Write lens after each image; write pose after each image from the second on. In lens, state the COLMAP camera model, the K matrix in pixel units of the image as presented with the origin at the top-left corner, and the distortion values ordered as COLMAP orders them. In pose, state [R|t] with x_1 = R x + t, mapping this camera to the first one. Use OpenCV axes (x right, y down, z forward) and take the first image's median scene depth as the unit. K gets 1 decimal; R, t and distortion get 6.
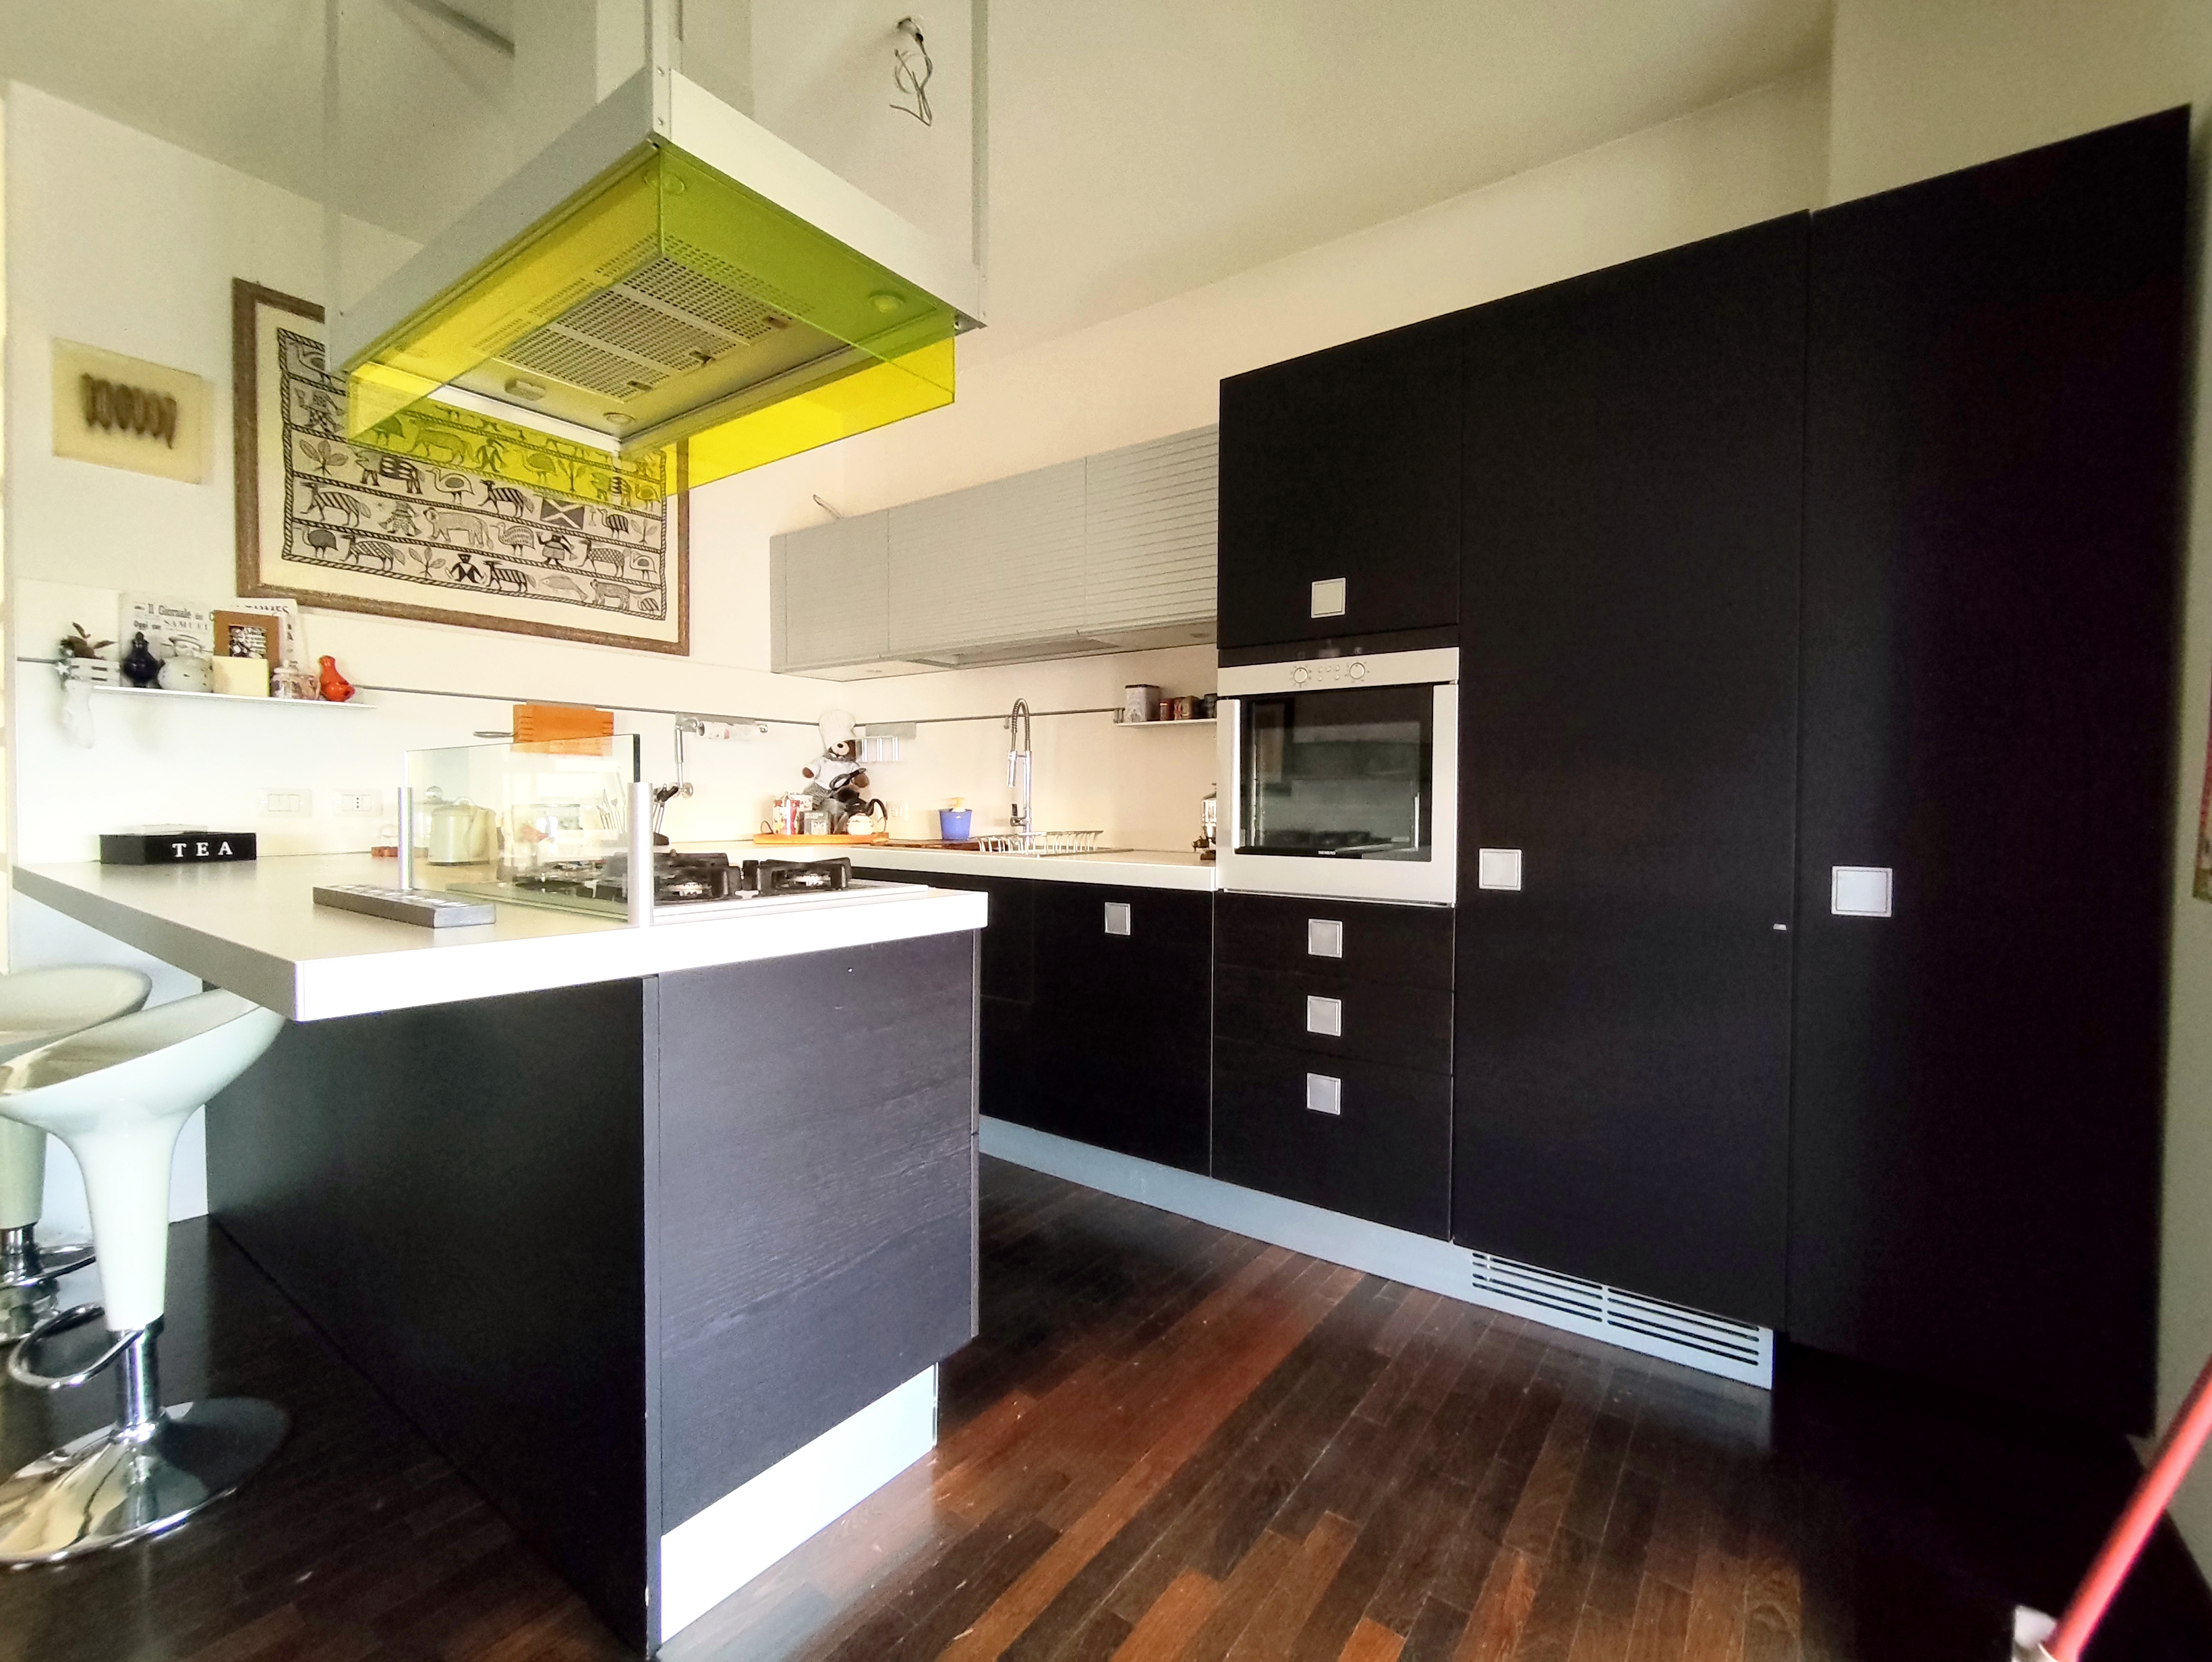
lens RADIAL K [[966.5, 0, 1105.6], [0, 966.5, 820.0], [0, 0, 1]] dist [-0.001636, 0.002390]
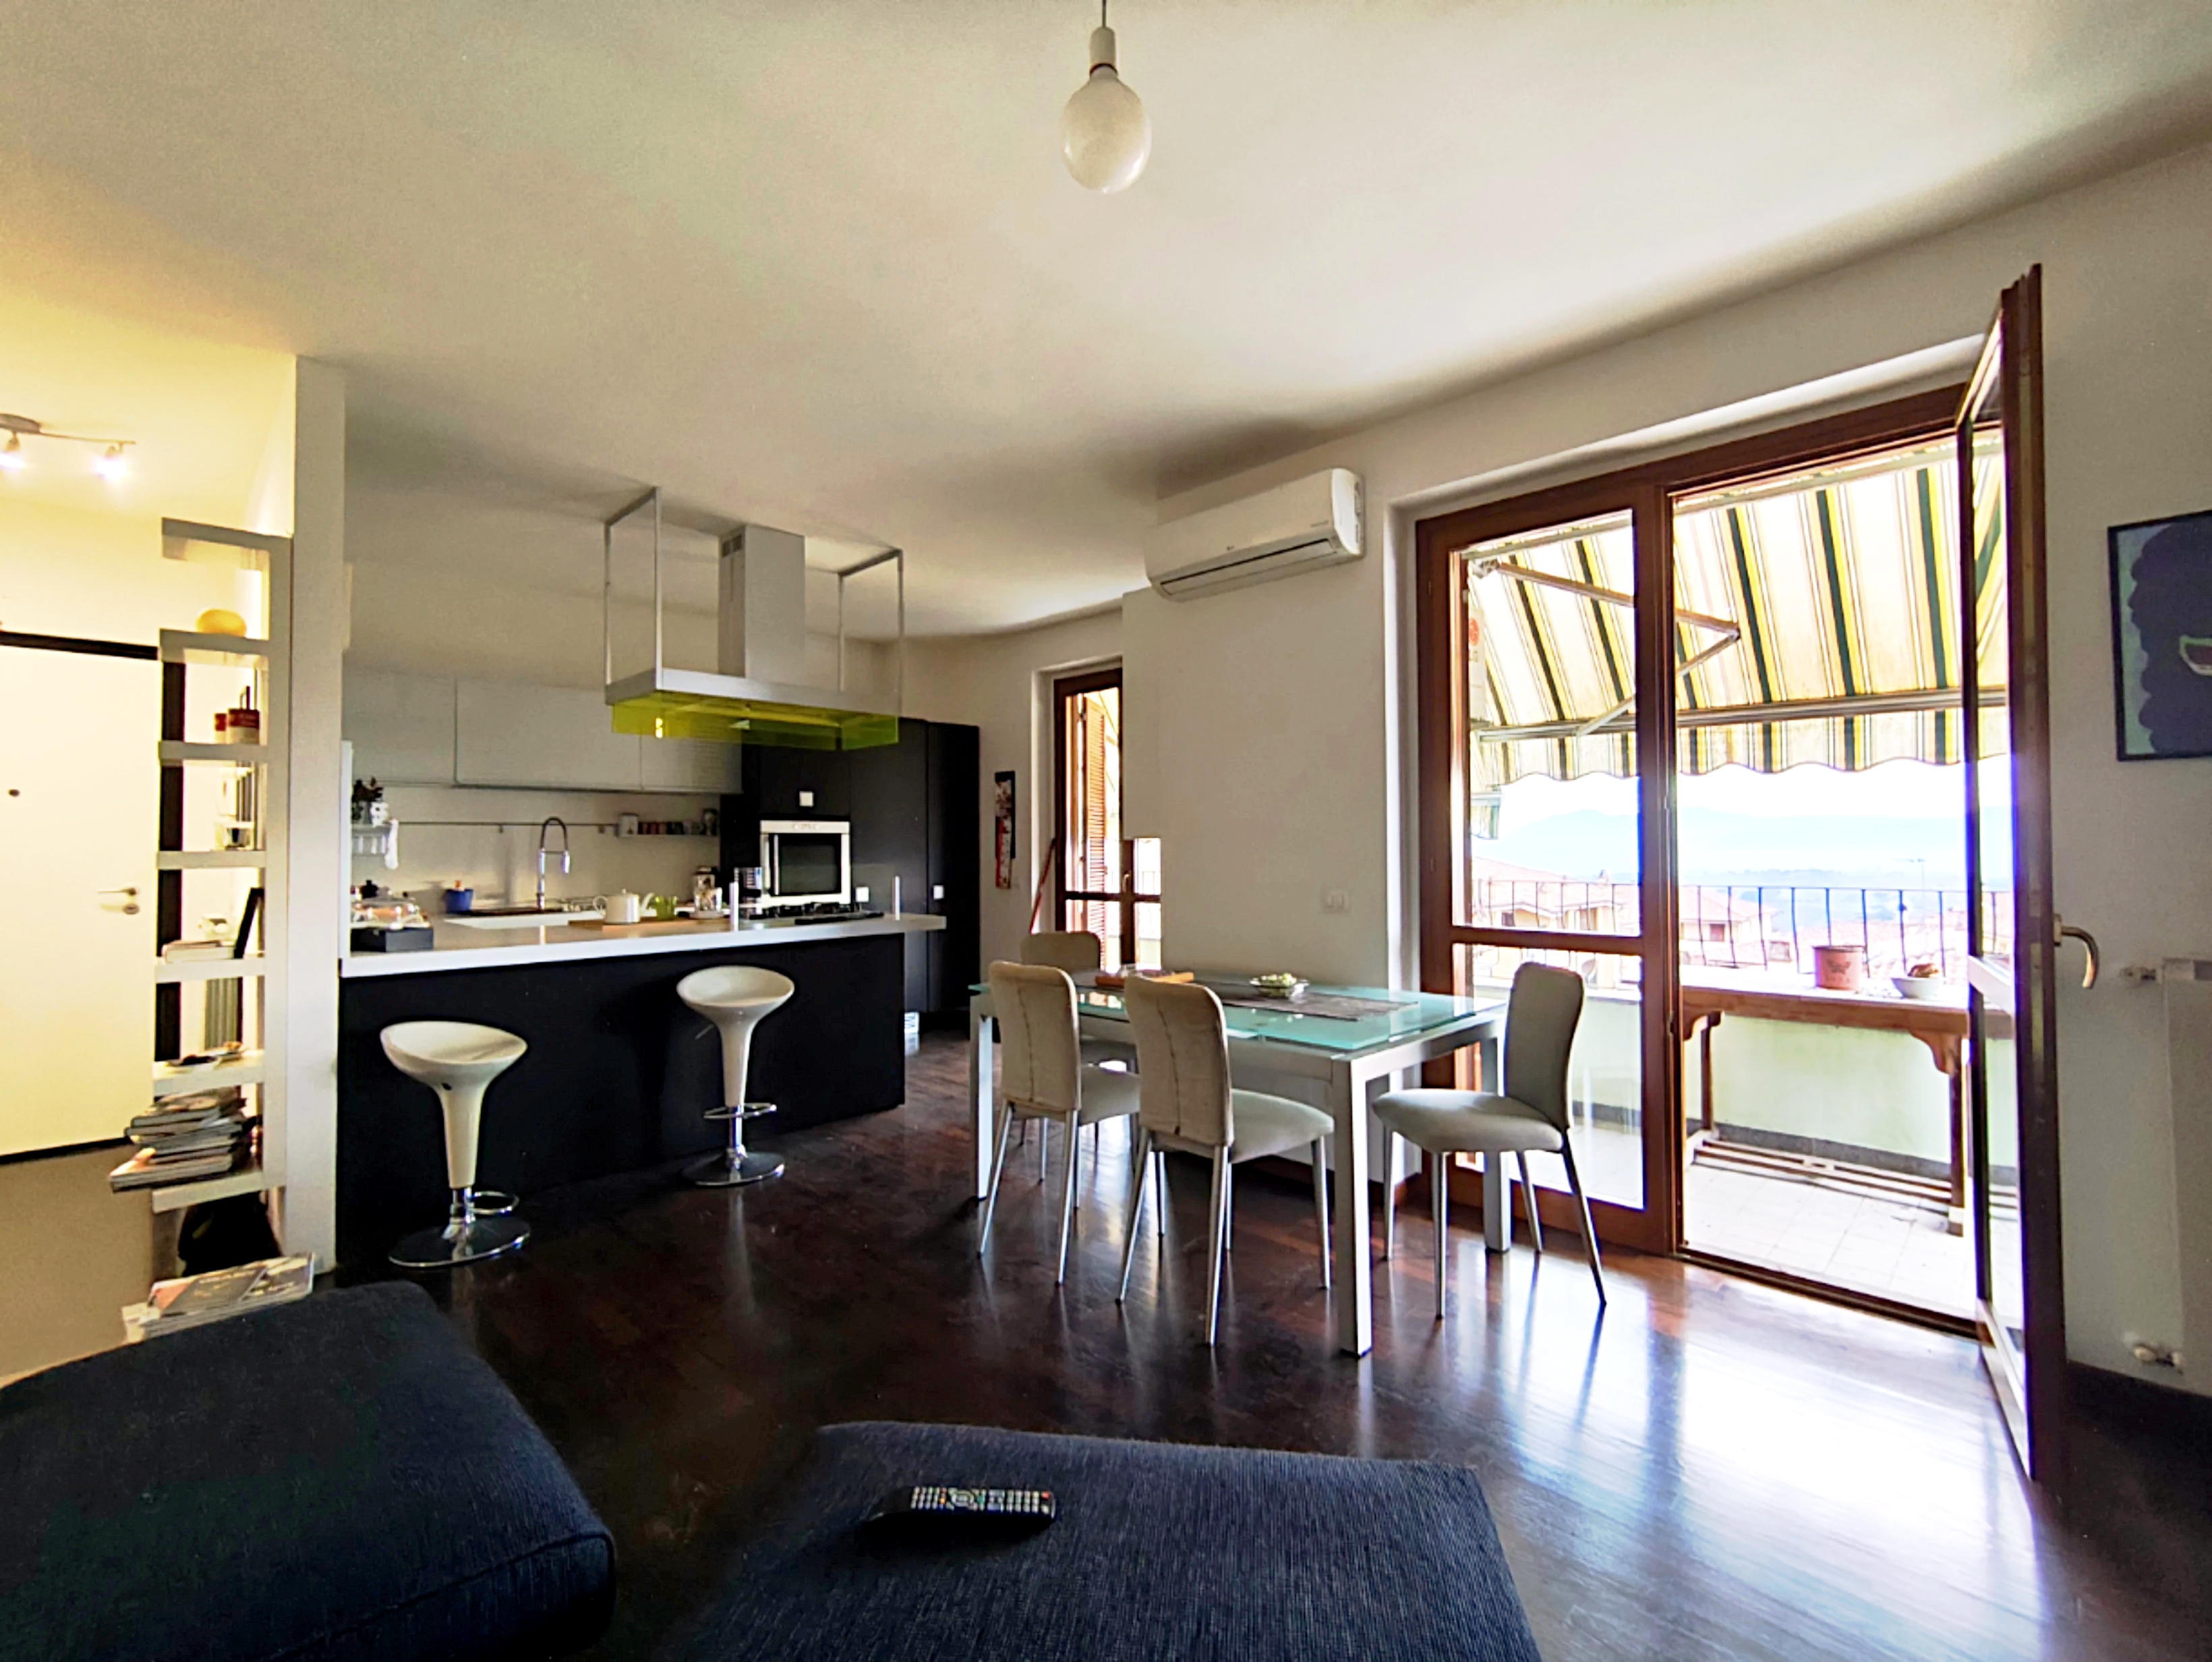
lens RADIAL K [[966.5, 0, 1112.3], [0, 966.5, 827.6], [0, 0, 1]] dist [-0.001636, 0.002390]
pose [[0.144405, 0.011045, 0.989457, -2.077210], [0.027800, 0.999498, -0.015214, -0.076736], [-0.989128, 0.029704, 0.144026, -0.208807]]
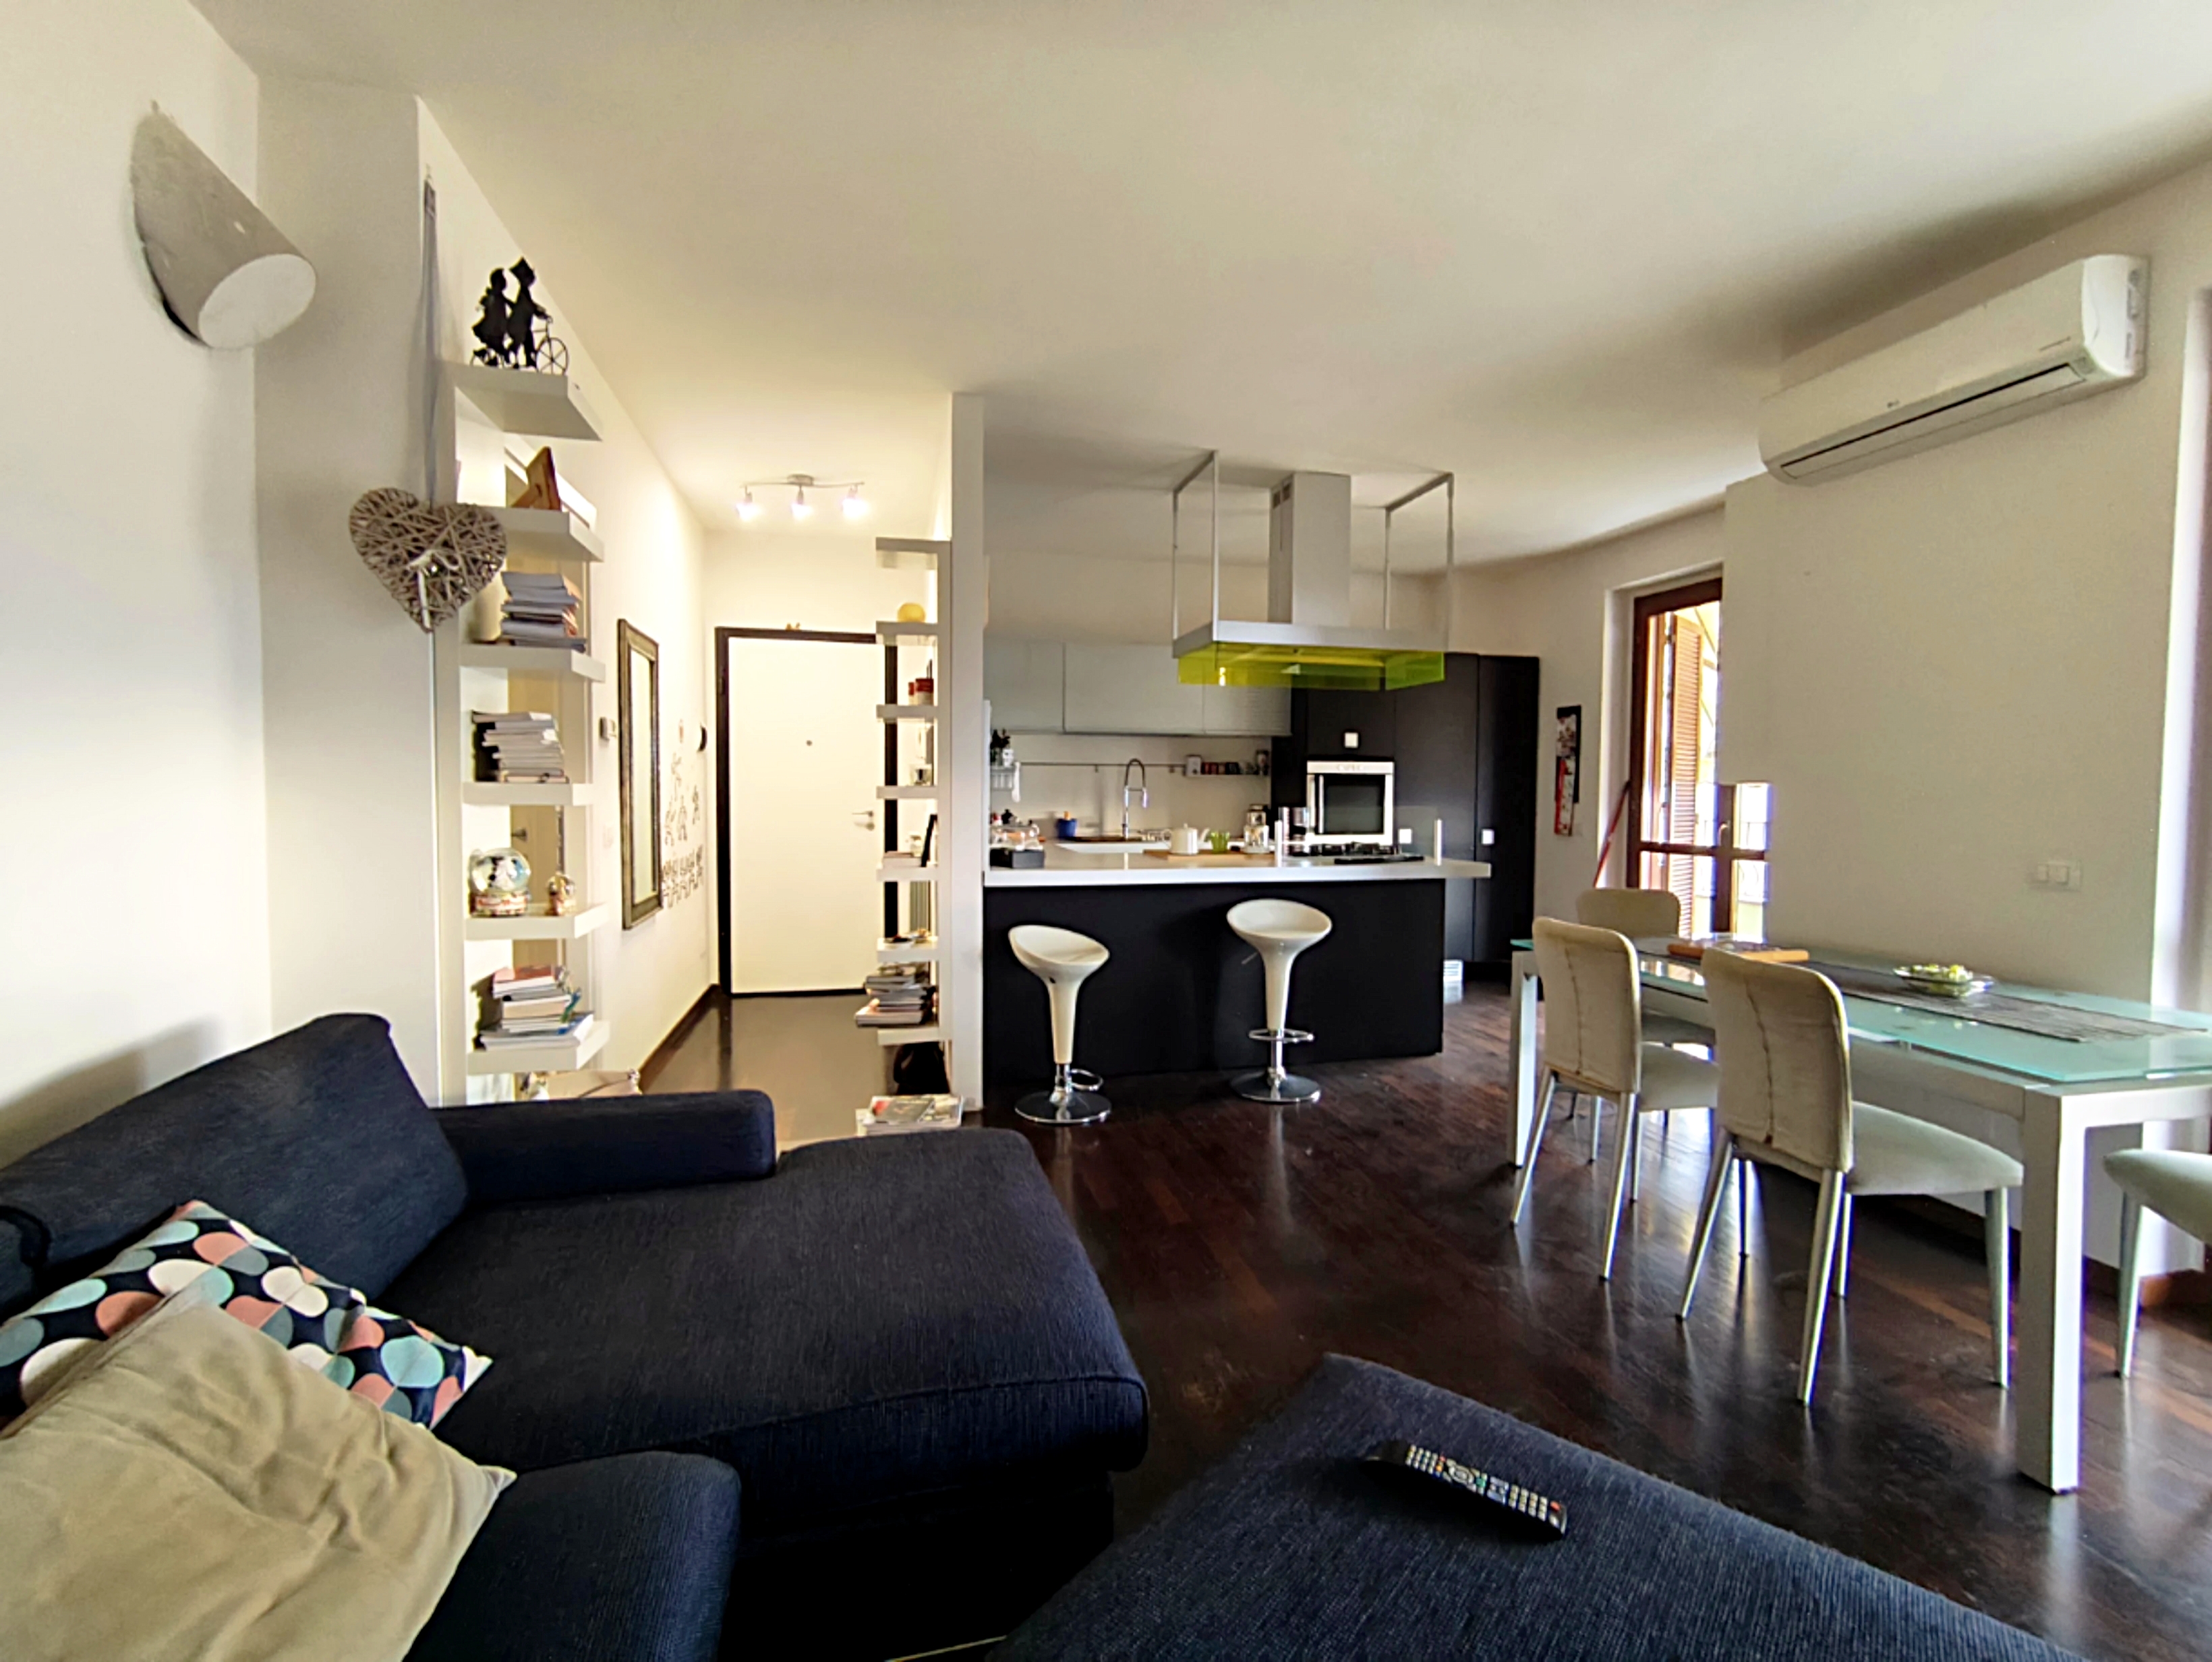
lens RADIAL K [[966.5, 0, 1111.3], [0, 966.5, 823.3], [0, 0, 1]] dist [-0.001636, 0.002390]
pose [[0.646748, -0.033070, 0.761987, -2.057986], [0.013676, 0.999402, 0.031766, -0.081468], [-0.762581, -0.010124, 0.646813, -0.225557]]
